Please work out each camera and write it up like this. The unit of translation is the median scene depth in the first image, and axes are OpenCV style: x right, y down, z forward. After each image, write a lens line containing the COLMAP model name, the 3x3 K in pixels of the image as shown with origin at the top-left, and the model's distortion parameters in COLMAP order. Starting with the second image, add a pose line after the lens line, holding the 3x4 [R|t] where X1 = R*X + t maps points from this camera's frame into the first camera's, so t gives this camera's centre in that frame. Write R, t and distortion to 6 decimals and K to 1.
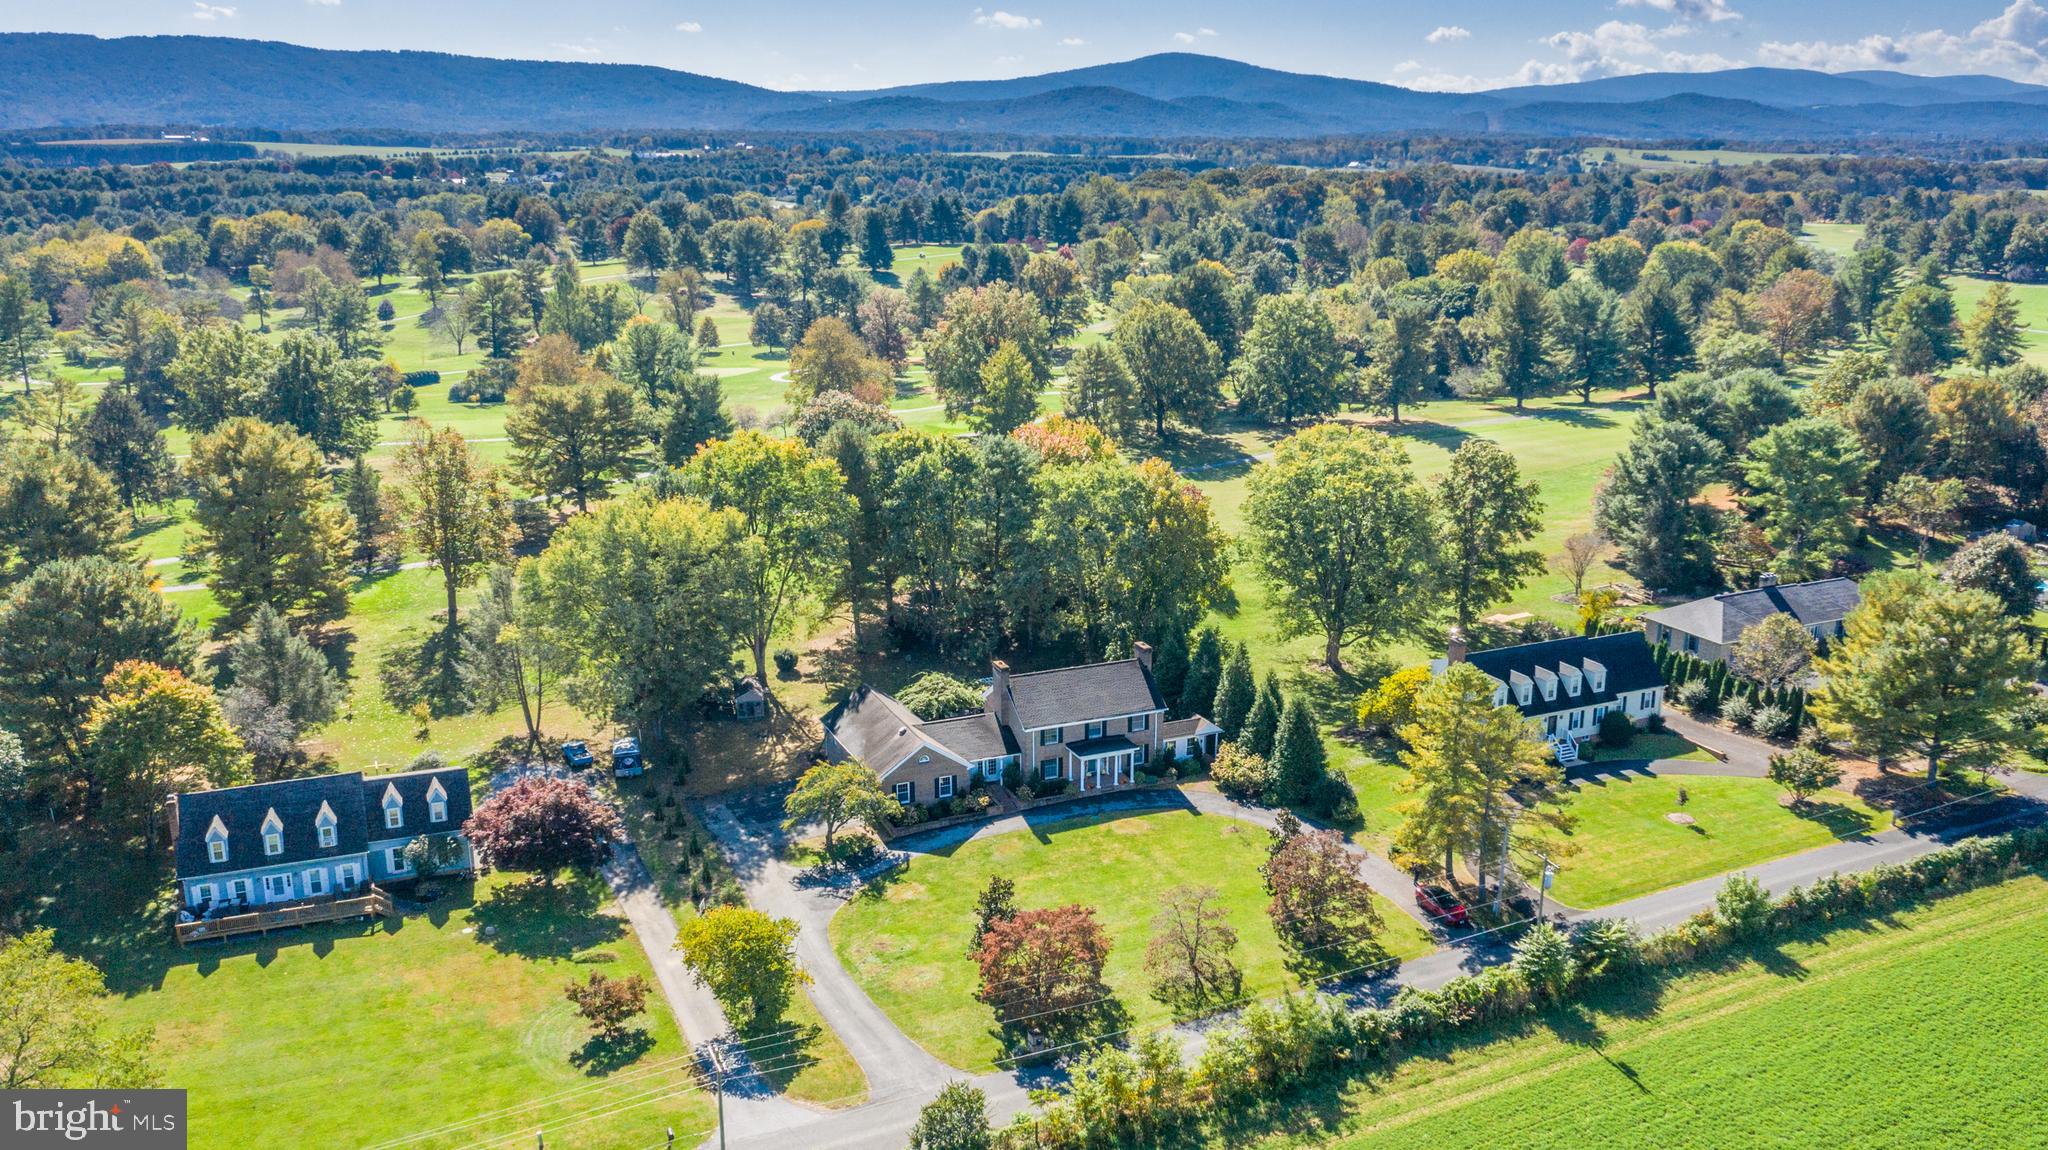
lens RADIAL K [[1702.5, 0, 1106.6], [0, 1702.5, 598.8], [0, 0, 1]] dist [-0.003529, 0.000620]
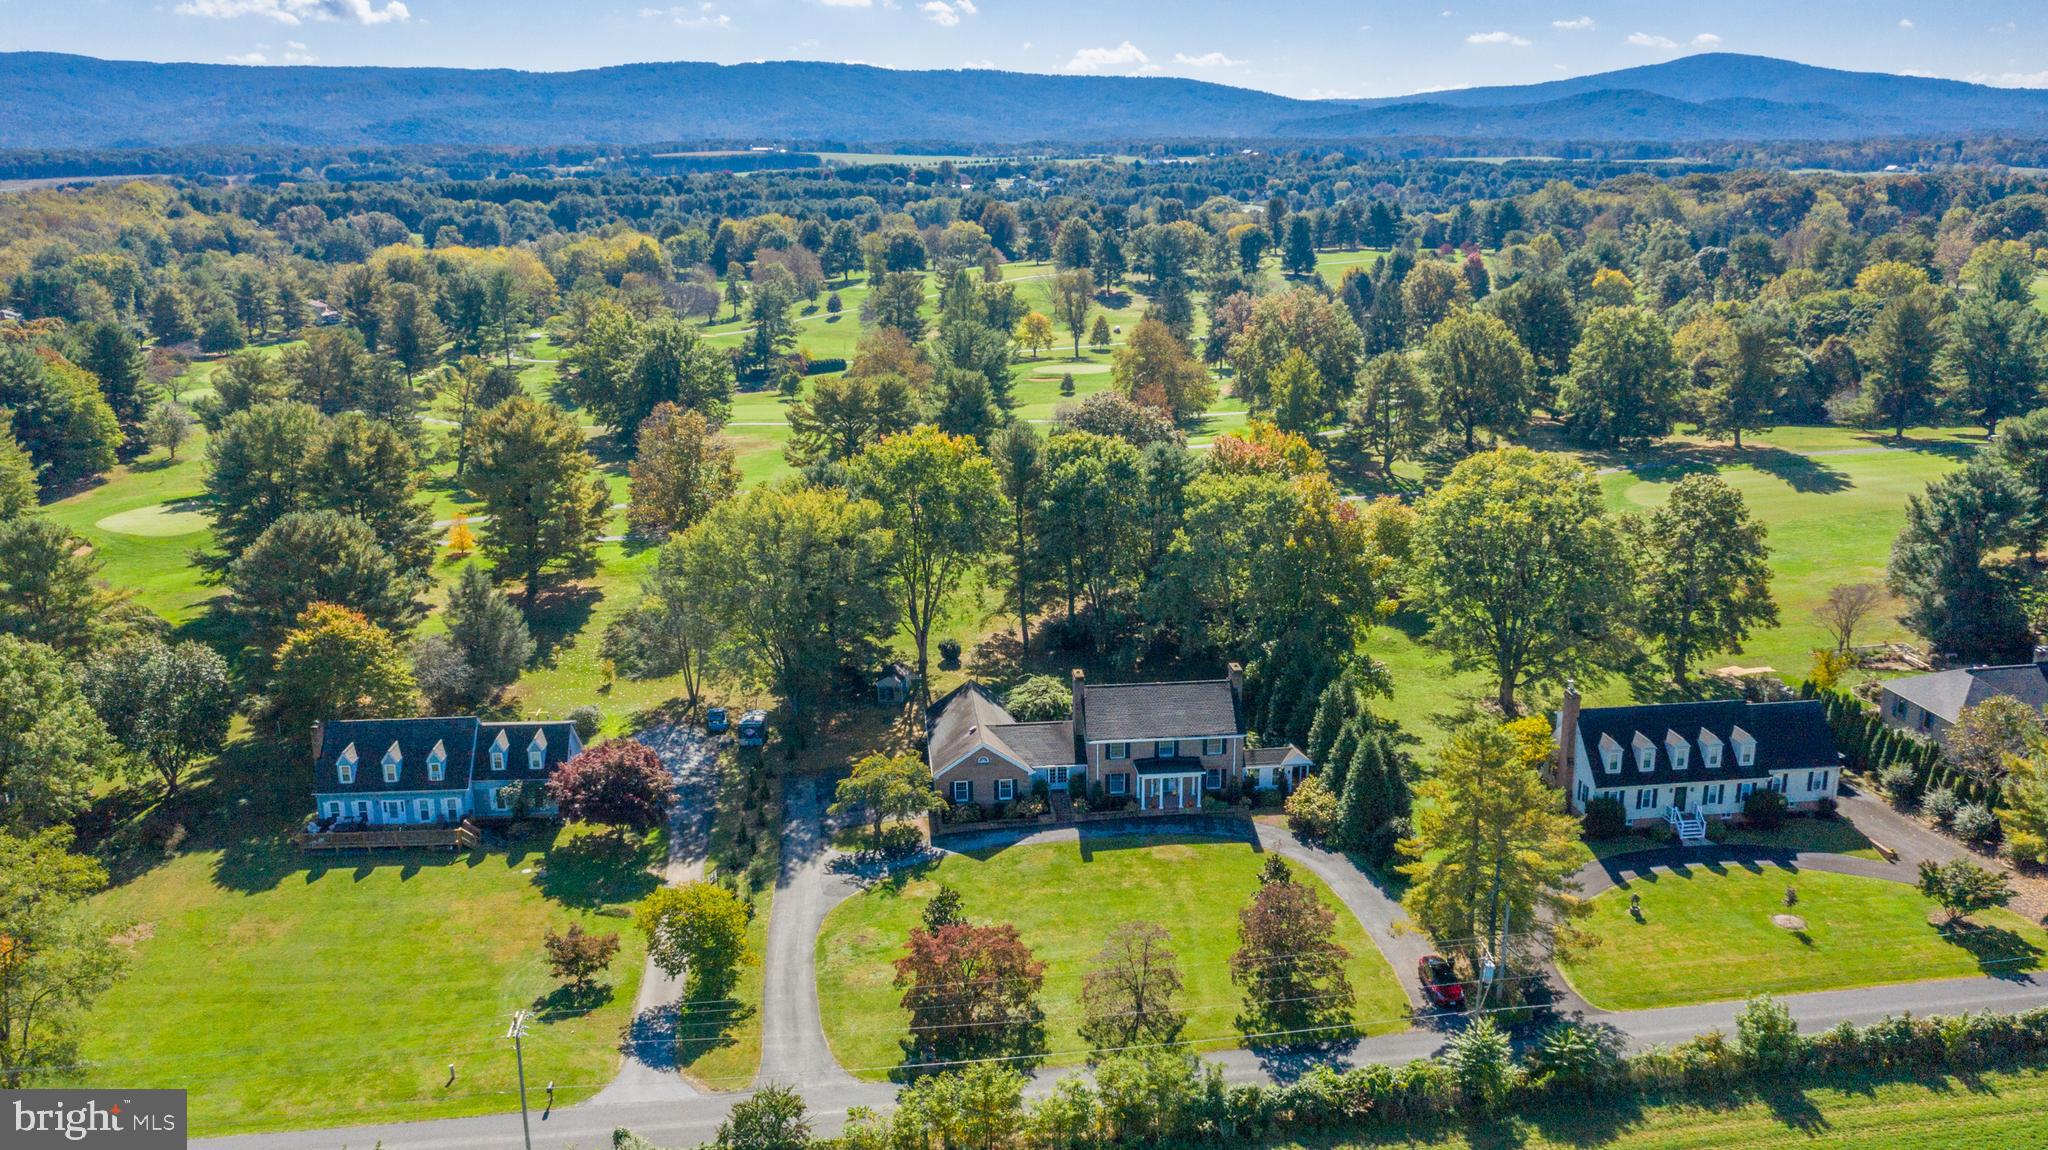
lens RADIAL K [[1655.1, 0, 1056.0], [0, 1655.1, 576.3], [0, 0, 1]] dist [-0.011514, -0.001699]
pose [[0.945654, 0.072559, -0.316977, 0.199651], [-0.075362, 0.997150, 0.003425, -0.017723], [0.316322, 0.020649, 0.948427, 0.068535]]
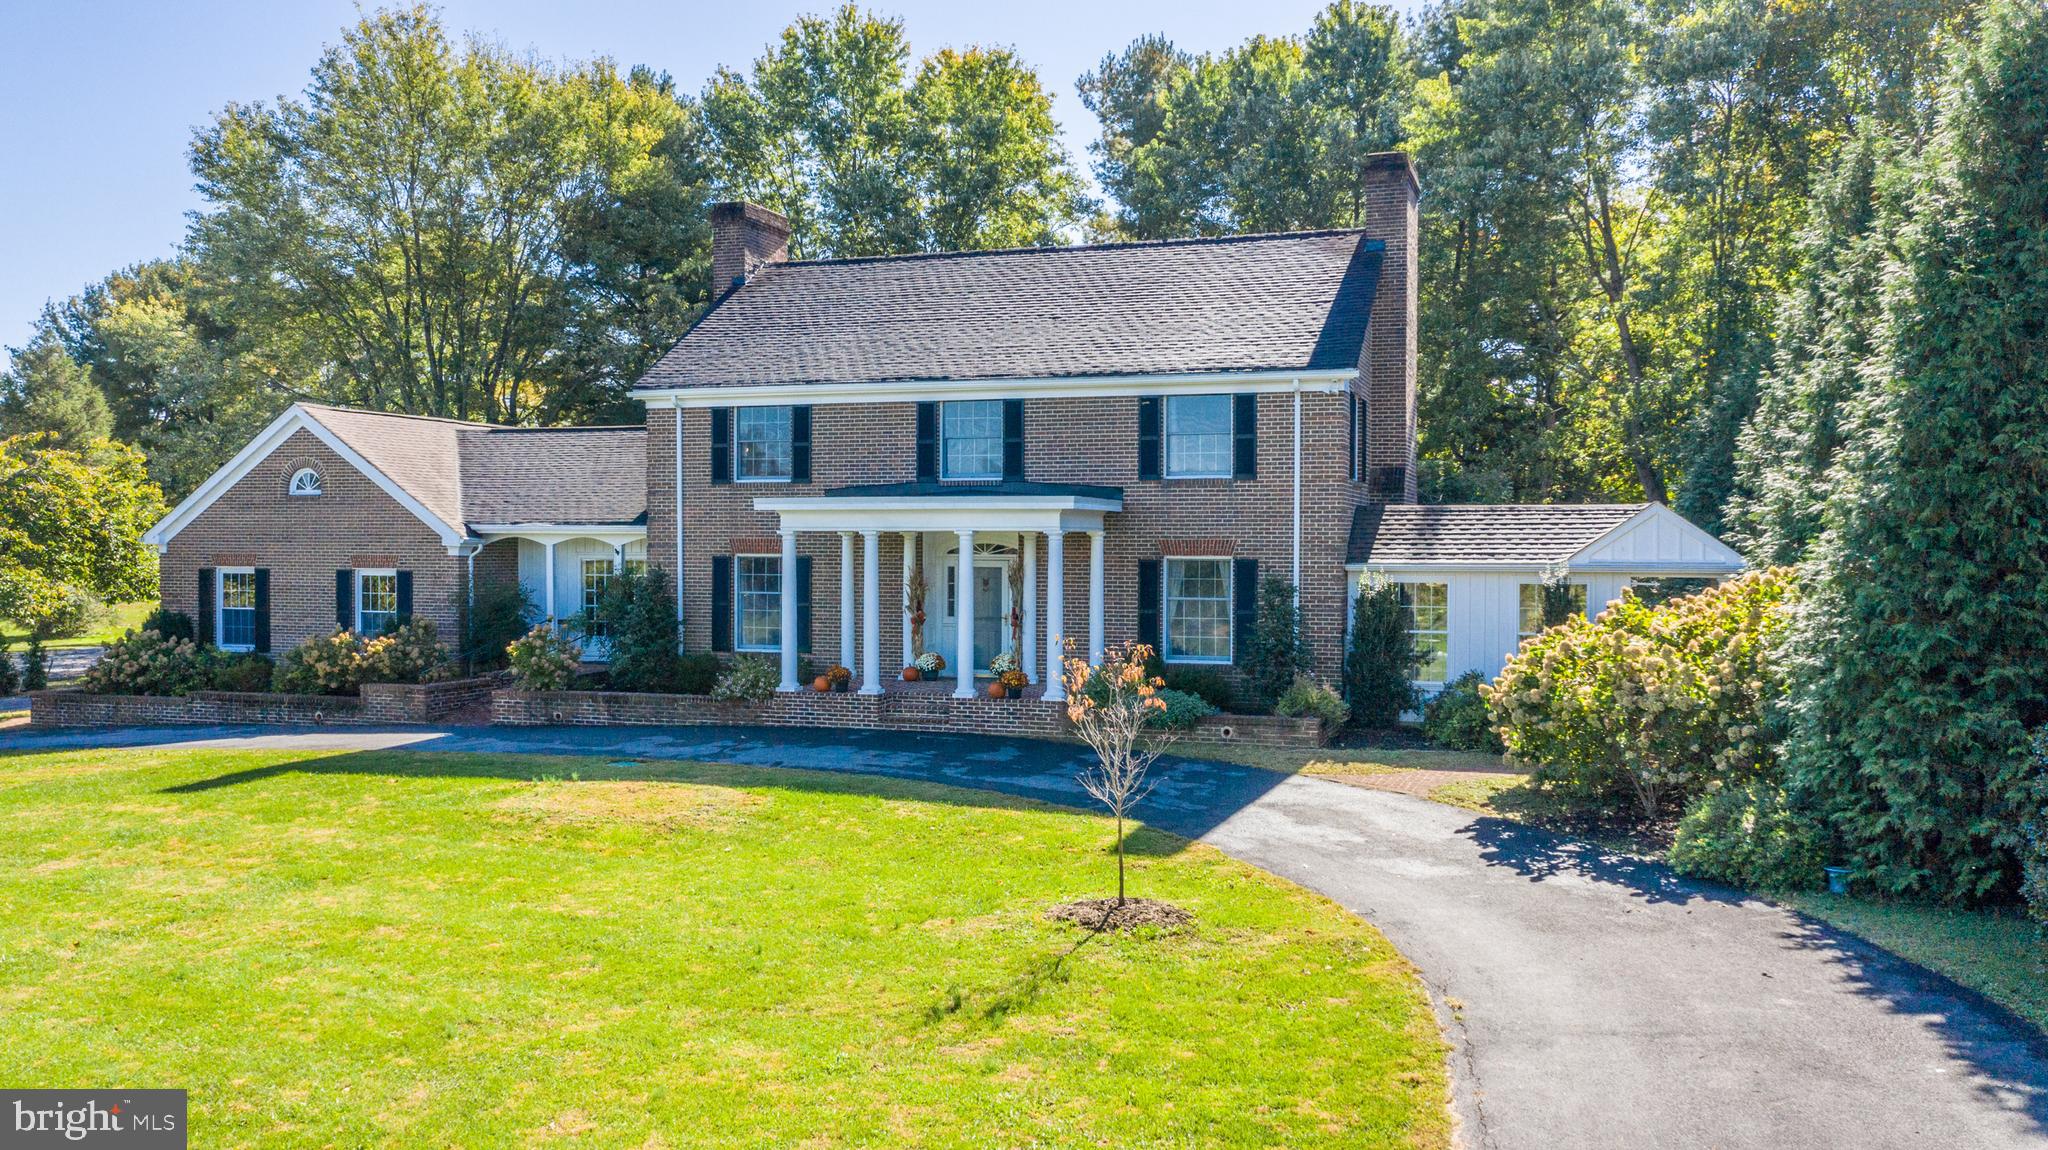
lens RADIAL K [[1677.3, 0, 1024.0], [0, 1677.3, 575.0], [0, 0, 1]] dist [-0.022030, -0.004279]
pose [[0.710096, 0.000991, -0.704104, 0.124280], [-0.186683, 0.964475, -0.186914, 0.113449], [0.678905, 0.264171, 0.685055, 0.763815]]
